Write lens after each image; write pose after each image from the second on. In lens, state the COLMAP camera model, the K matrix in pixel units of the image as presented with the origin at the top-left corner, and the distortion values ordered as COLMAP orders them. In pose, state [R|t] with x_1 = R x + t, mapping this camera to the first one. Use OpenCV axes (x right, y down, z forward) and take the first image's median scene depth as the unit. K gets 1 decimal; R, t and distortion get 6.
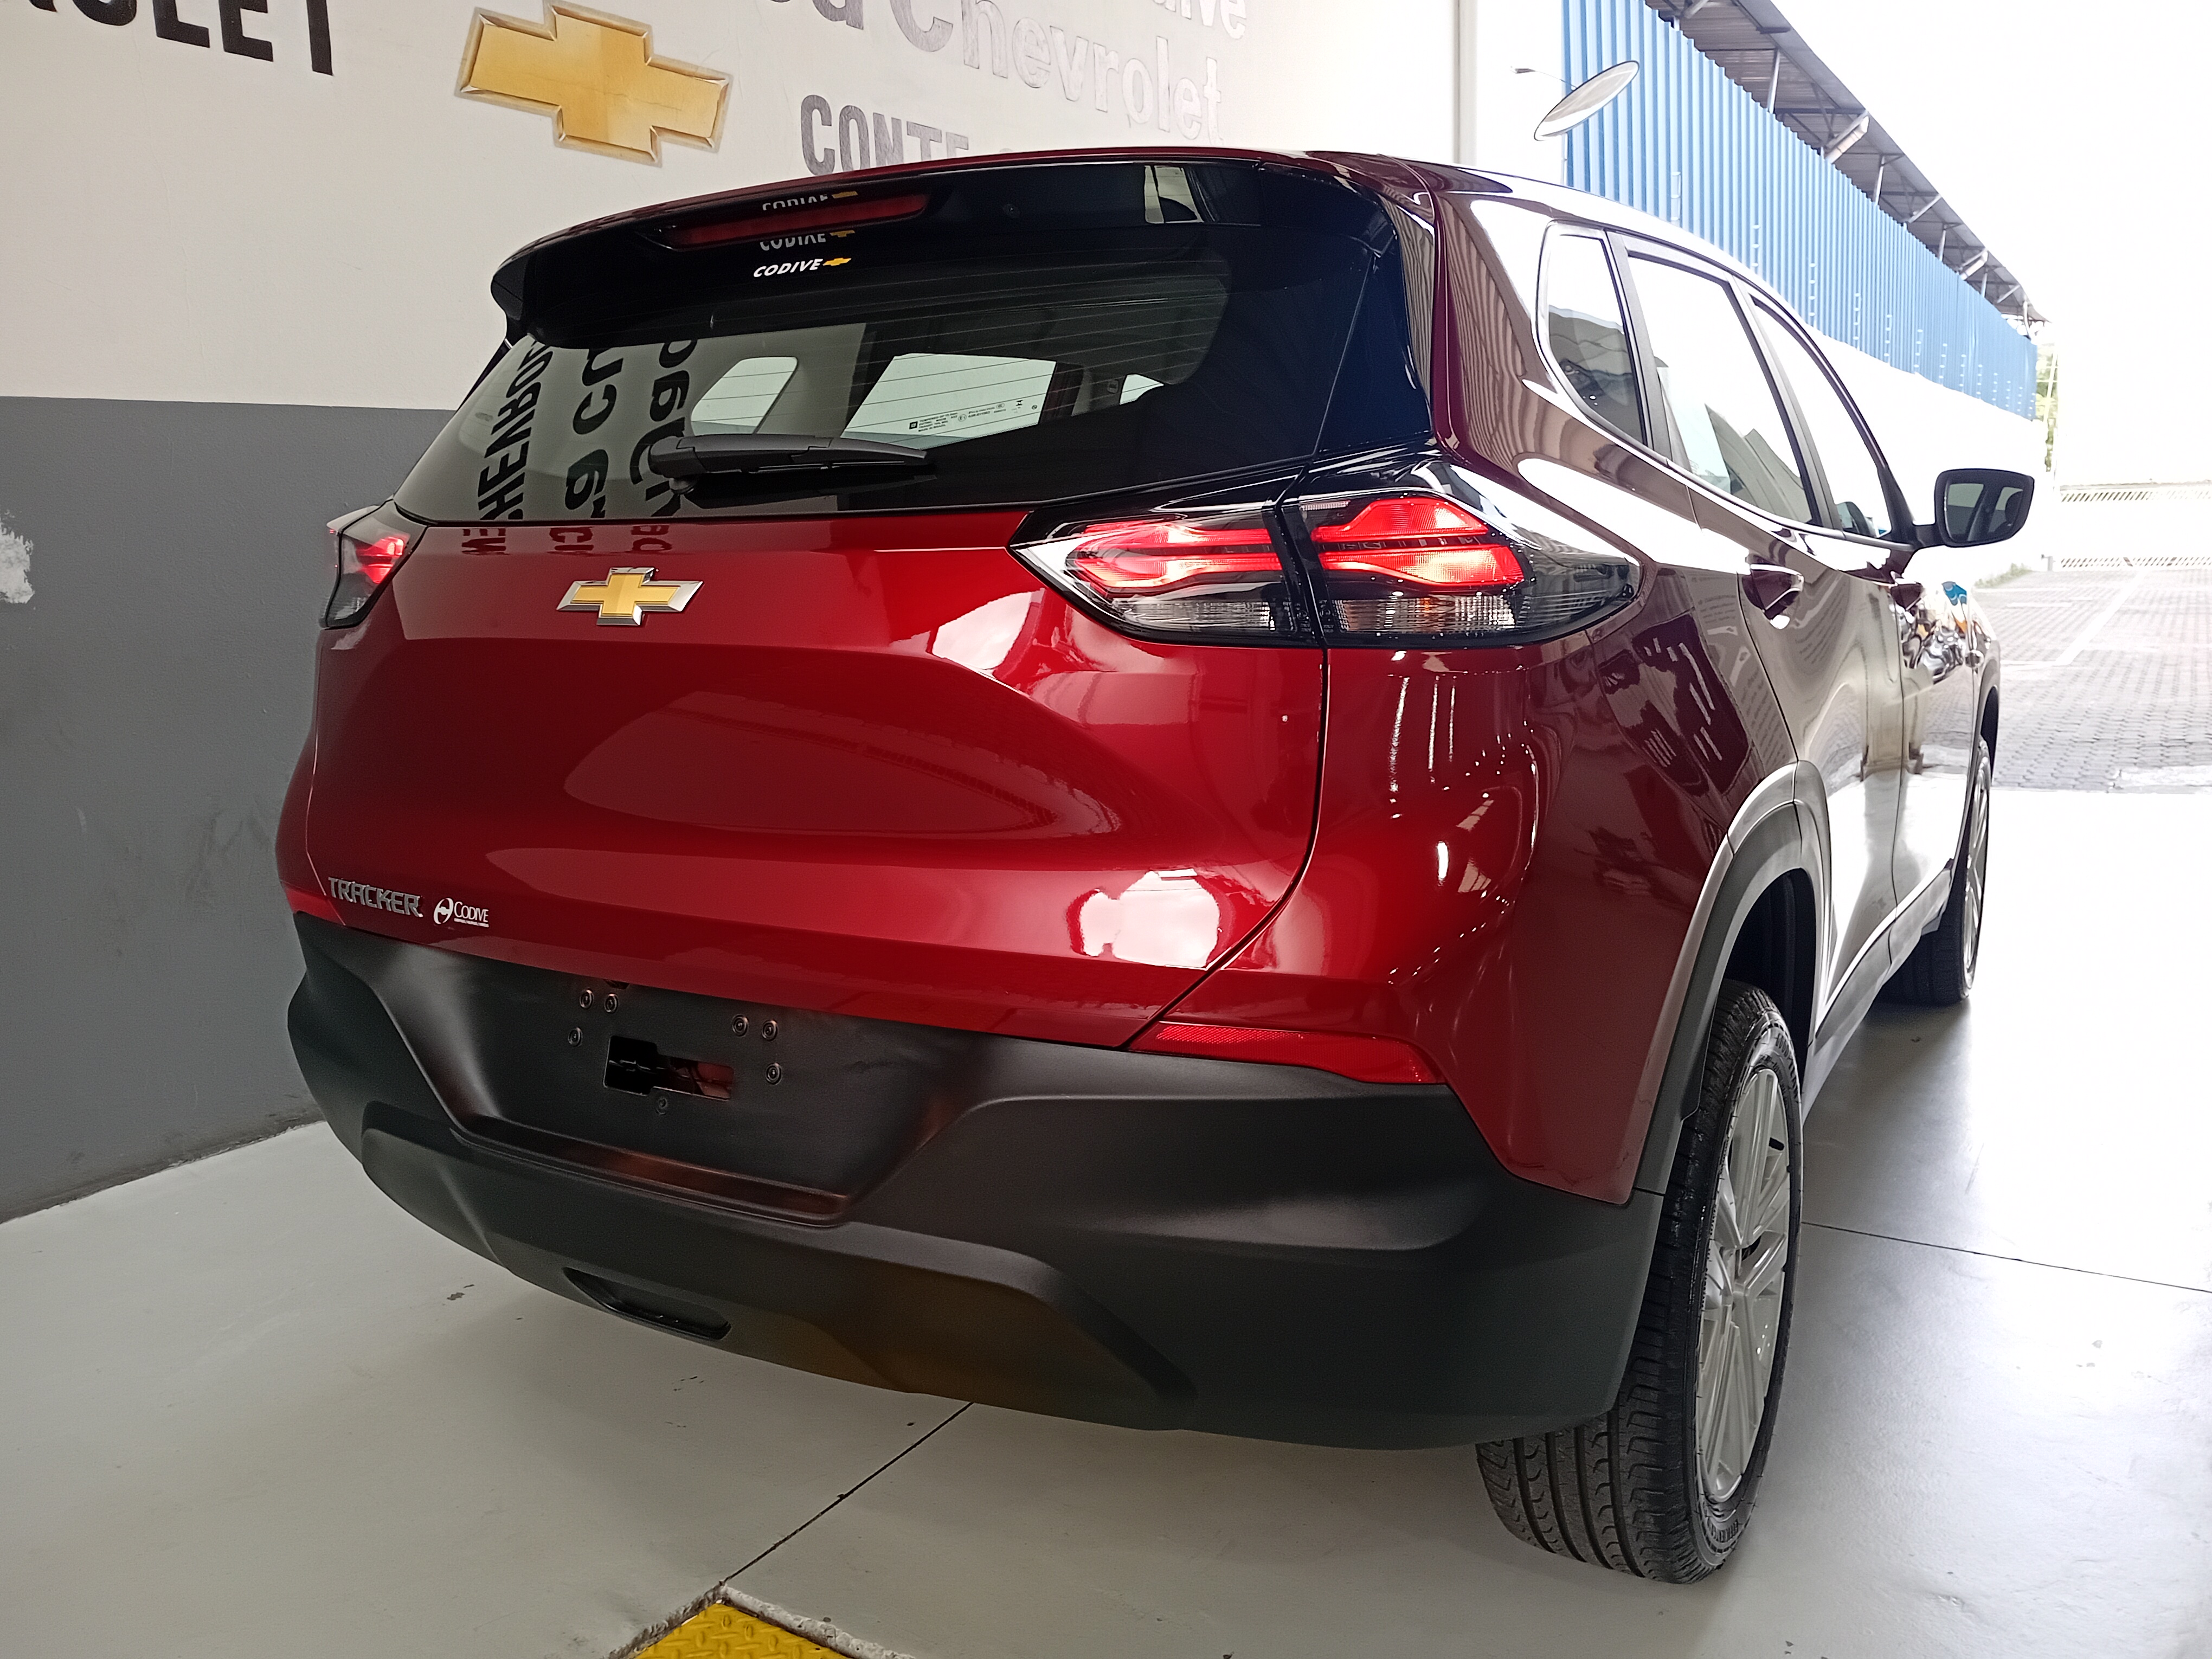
lens RADIAL K [[1724.9, 0, 1025.1], [0, 1724.9, 839.5], [0, 0, 1]] dist [0.039787, -0.121577]
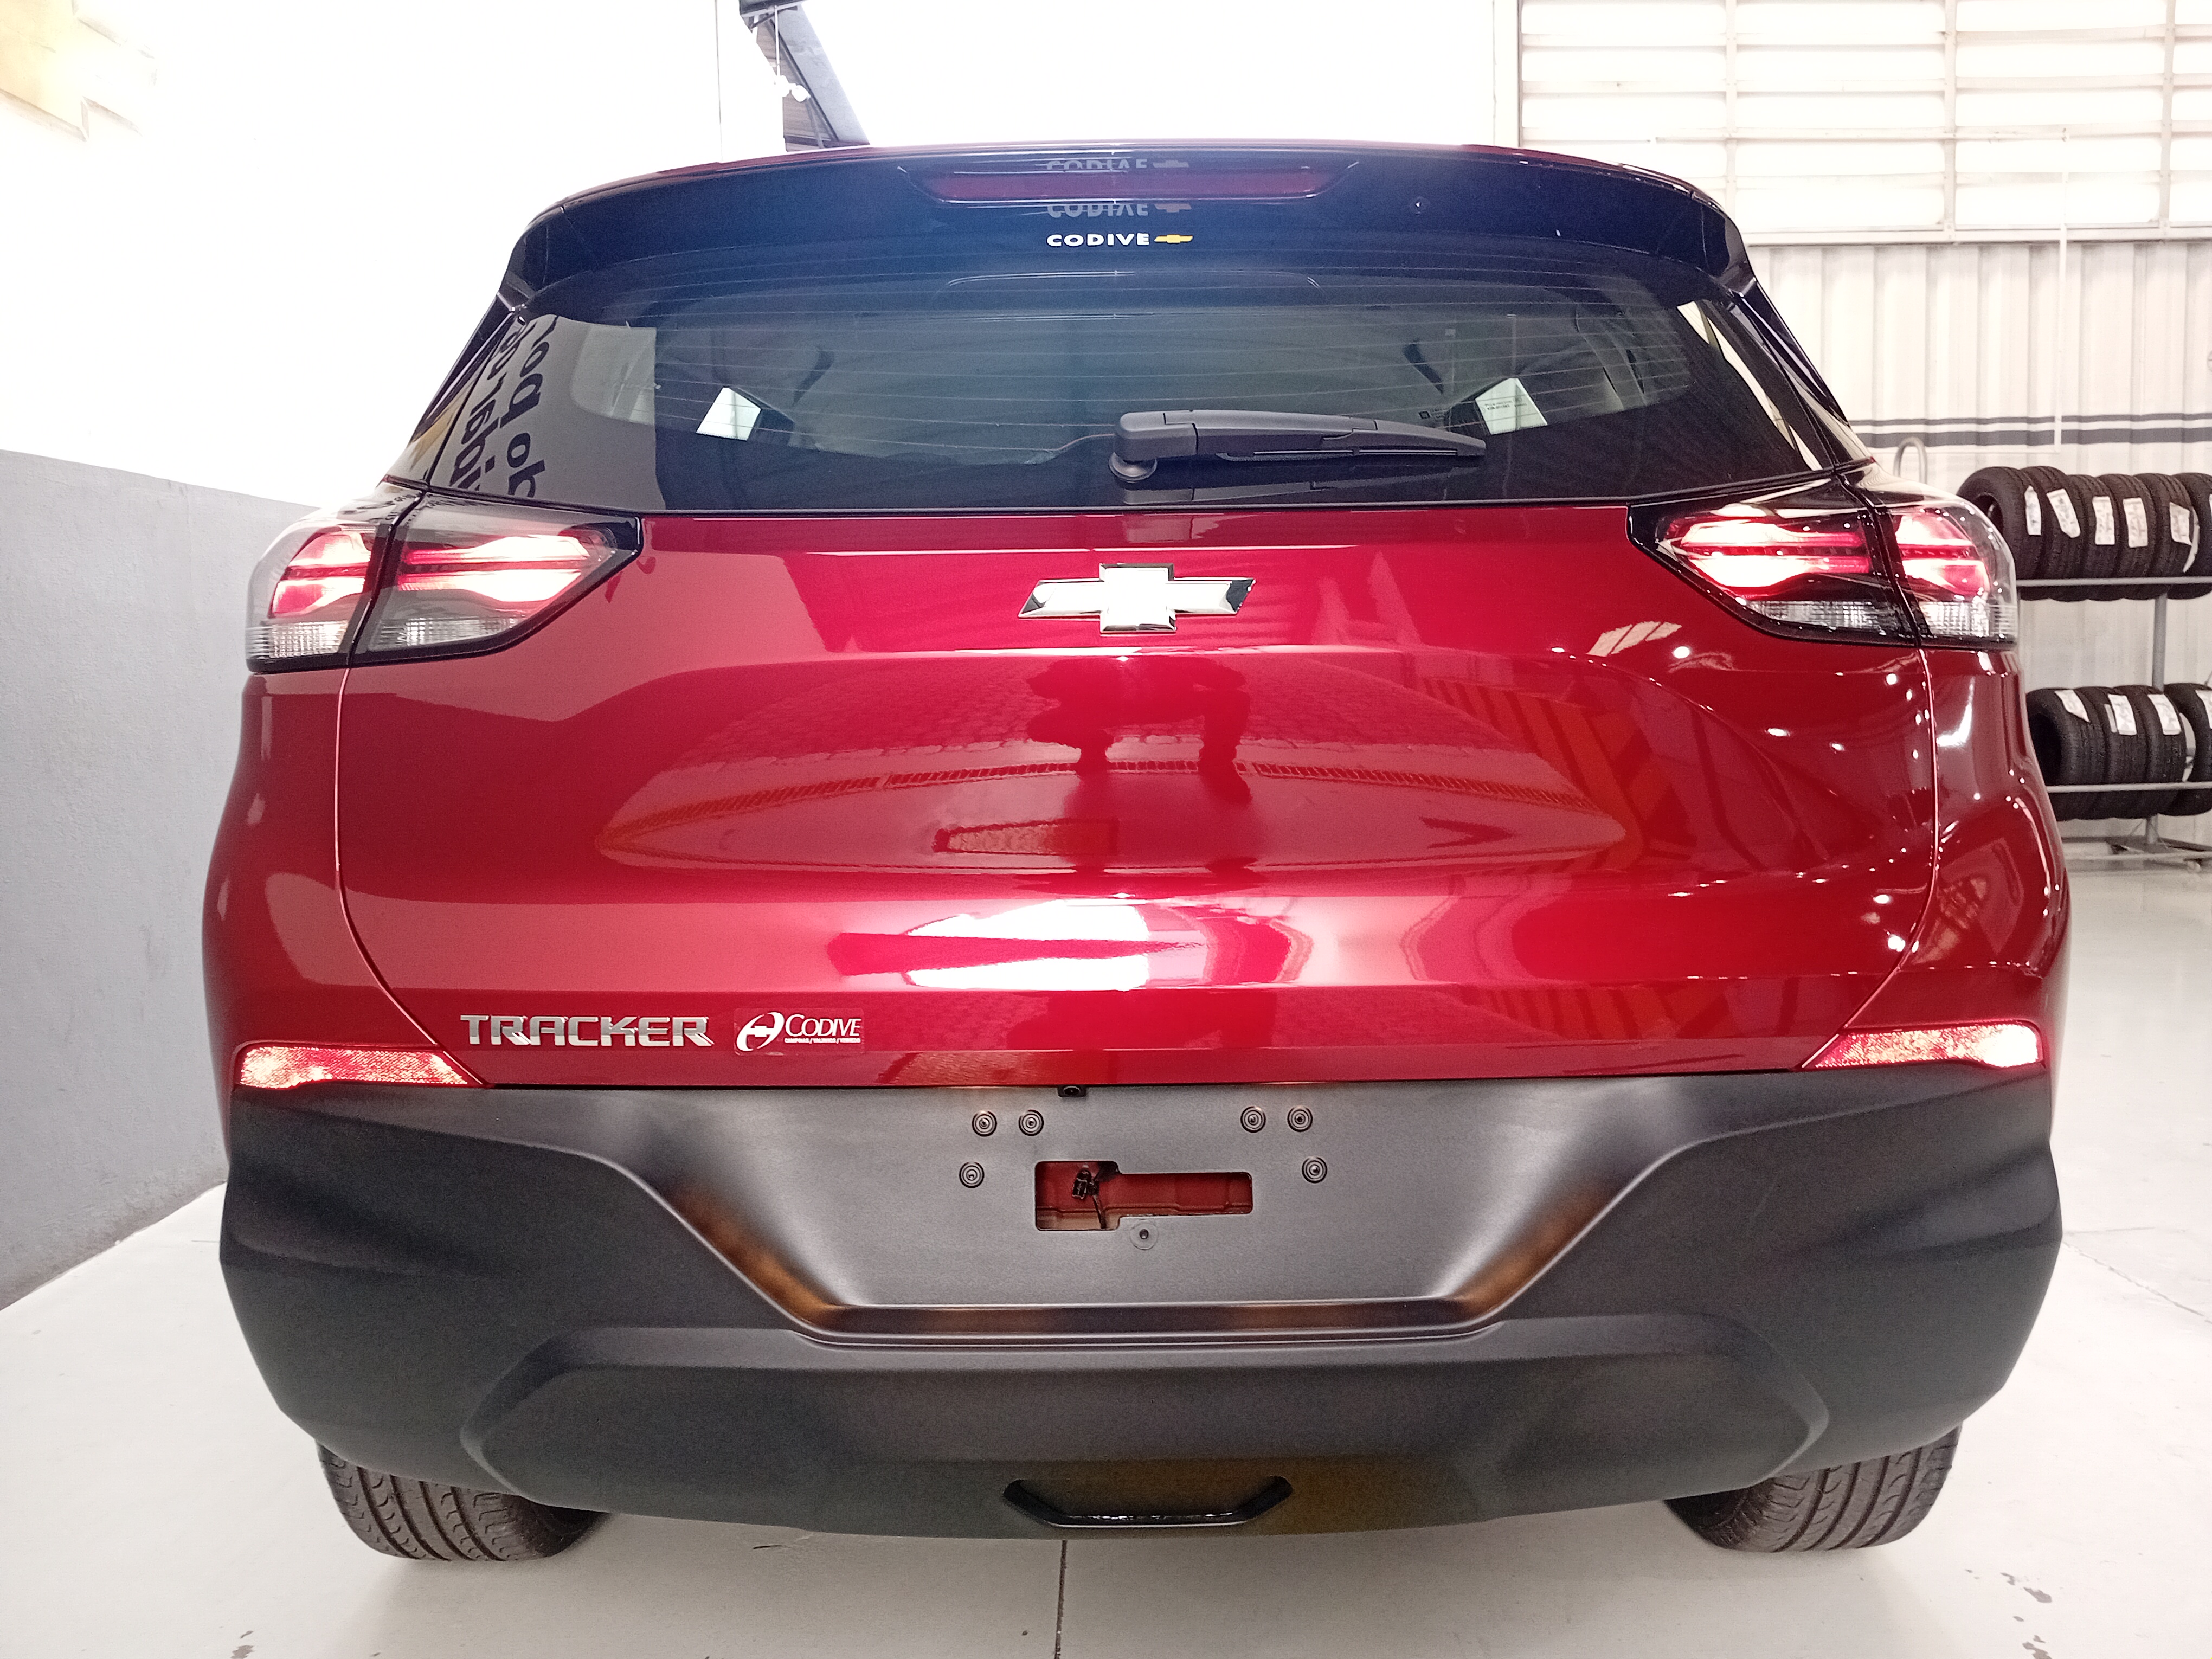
lens RADIAL K [[1724.9, 0, 1025.1], [0, 1724.9, 839.5], [0, 0, 1]] dist [0.039787, -0.121577]
pose [[0.848079, -0.051077, 0.527402, -0.634500], [0.089446, 0.994859, -0.047484, 0.004903], [-0.522266, 0.087445, 0.848288, 0.311408]]
